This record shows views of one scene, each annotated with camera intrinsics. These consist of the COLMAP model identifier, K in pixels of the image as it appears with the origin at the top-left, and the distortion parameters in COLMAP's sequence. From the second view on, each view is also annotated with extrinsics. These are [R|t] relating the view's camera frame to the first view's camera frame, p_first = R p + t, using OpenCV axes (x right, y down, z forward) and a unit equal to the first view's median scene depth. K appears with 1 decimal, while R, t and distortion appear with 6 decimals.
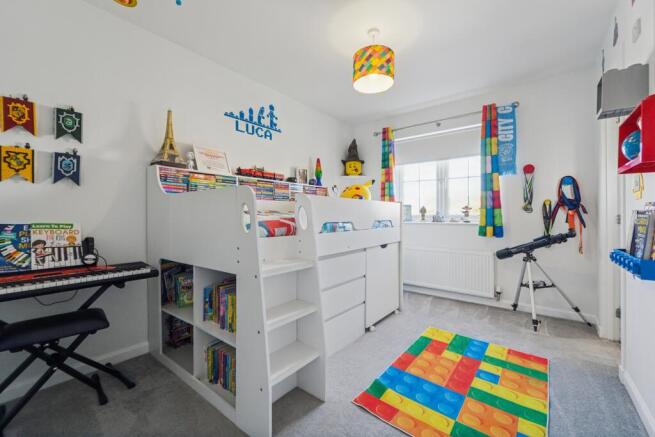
lens RADIAL K [[267.8, 0, 325.4], [0, 267.8, 215.0], [0, 0, 1]] dist [0.004330, -0.000672]
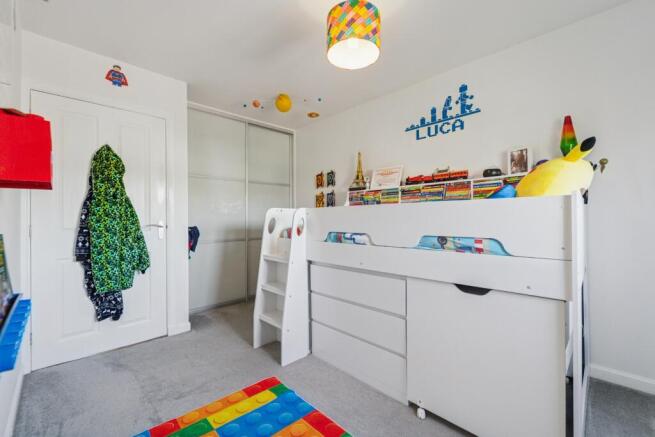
lens RADIAL K [[267.8, 0, 325.6], [0, 267.8, 219.8], [0, 0, 1]] dist [0.004330, -0.000672]
pose [[-0.126382, 0.004020, -0.991974, 0.812426], [0.003121, 0.999988, 0.003655, -0.017553], [0.991977, -0.002634, -0.126393, 0.874932]]
